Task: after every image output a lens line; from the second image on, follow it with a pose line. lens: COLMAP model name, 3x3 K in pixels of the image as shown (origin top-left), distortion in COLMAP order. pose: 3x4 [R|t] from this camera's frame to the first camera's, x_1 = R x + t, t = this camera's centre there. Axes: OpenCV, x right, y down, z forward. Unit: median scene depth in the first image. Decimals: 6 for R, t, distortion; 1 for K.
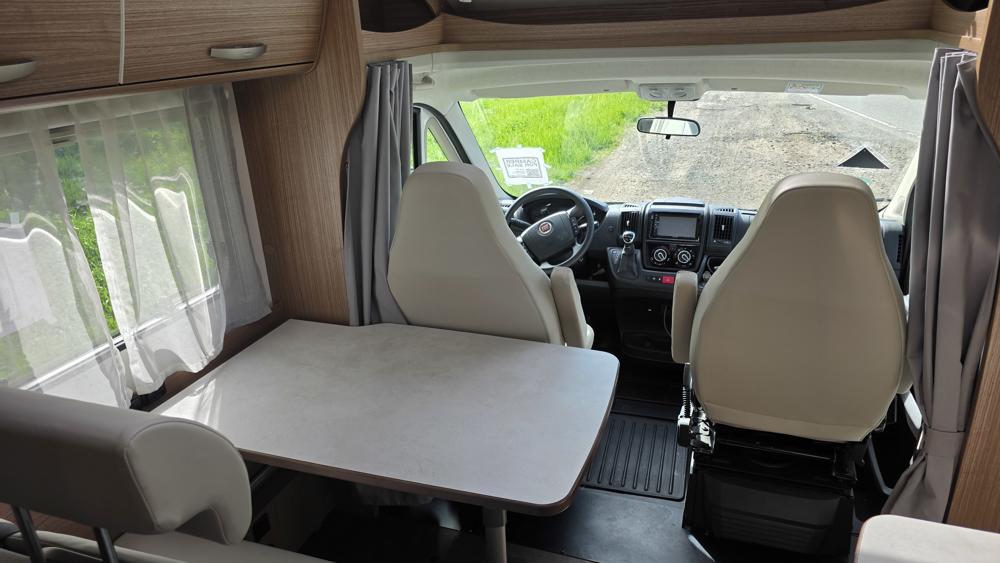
lens RADIAL K [[672.9, 0, 503.4], [0, 672.9, 290.8], [0, 0, 1]] dist [0.065832, -0.061802]
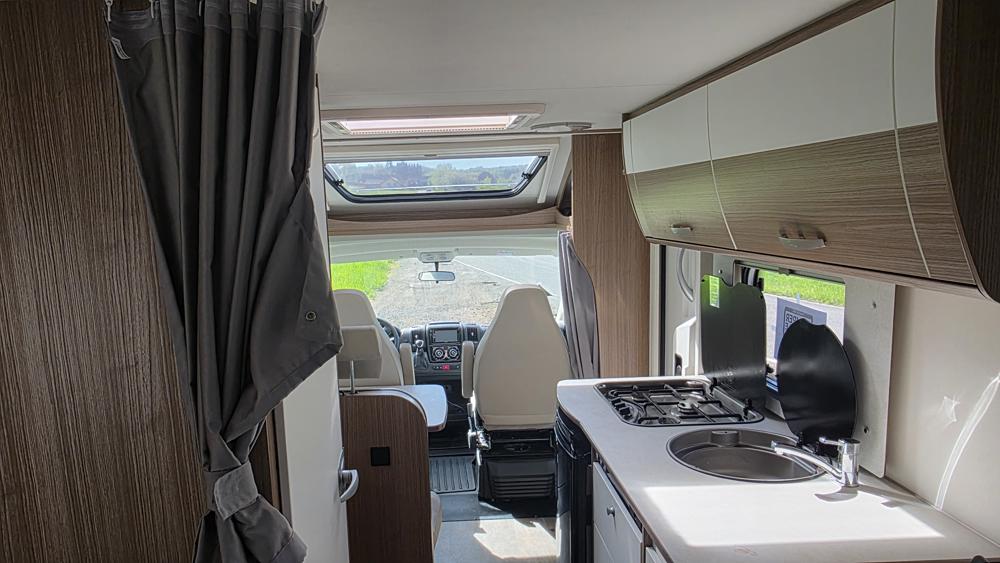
lens RADIAL K [[685.7, 0, 450.7], [0, 685.7, 317.5], [0, 0, 1]] dist [0.004009, -0.002480]
pose [[0.938423, -0.054400, 0.341178, -0.302112], [0.132211, 0.968902, -0.209162, 0.213663], [-0.319190, 0.241389, 0.916433, -0.548290]]
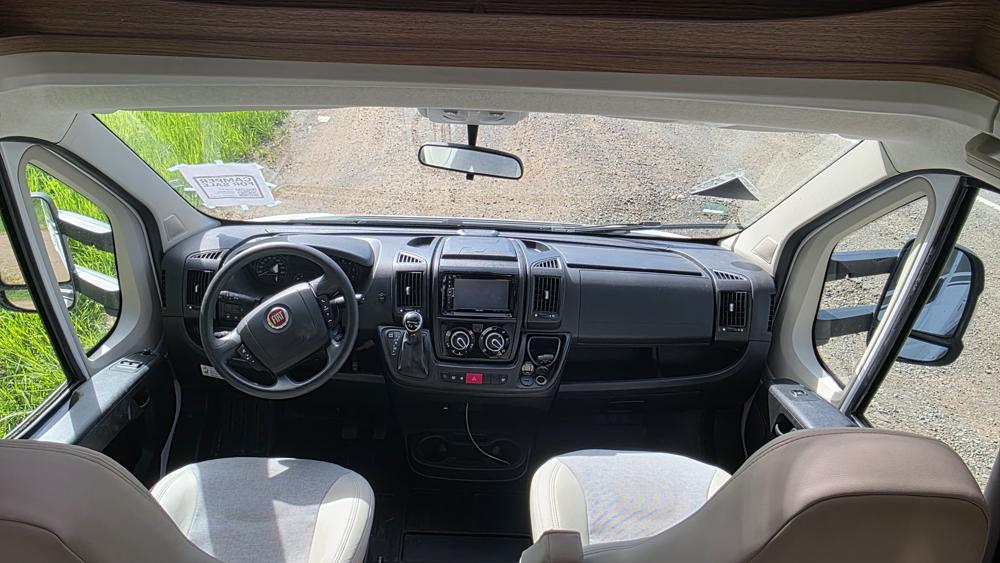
lens RADIAL K [[685.7, 0, 450.7], [0, 685.7, 317.5], [0, 0, 1]] dist [0.004009, -0.002480]
pose [[0.954220, -0.110833, 0.277813, 0.039662], [0.054233, 0.977528, 0.203709, -0.213214], [-0.294147, -0.179316, 0.938788, 0.378244]]
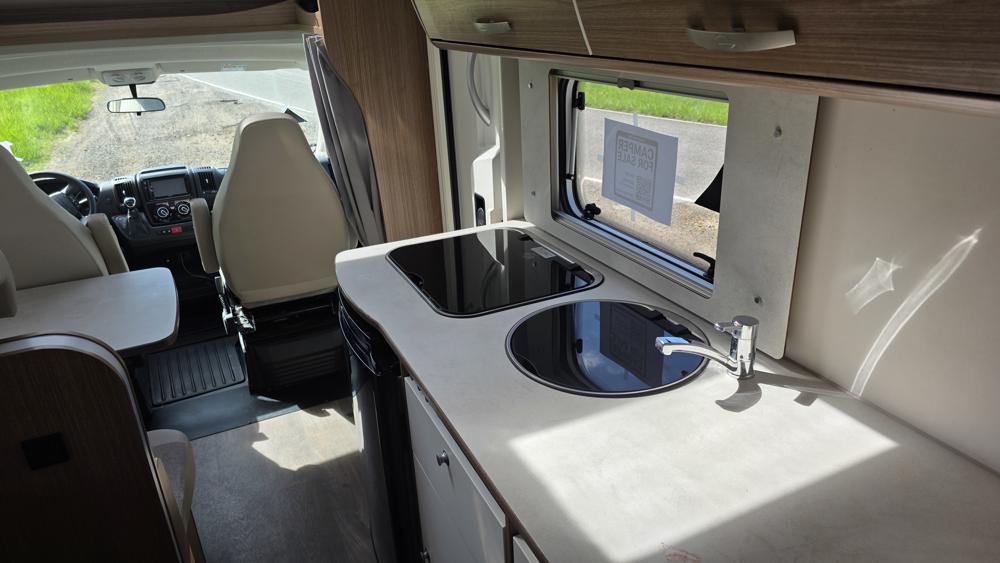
lens RADIAL K [[672.9, 0, 503.4], [0, 672.9, 290.8], [0, 0, 1]] dist [0.065832, -0.061802]
pose [[0.711361, -0.276607, 0.646107, -0.164440], [0.278594, 0.954966, 0.102103, 0.128478], [-0.645253, 0.107370, 0.756387, -0.310091]]
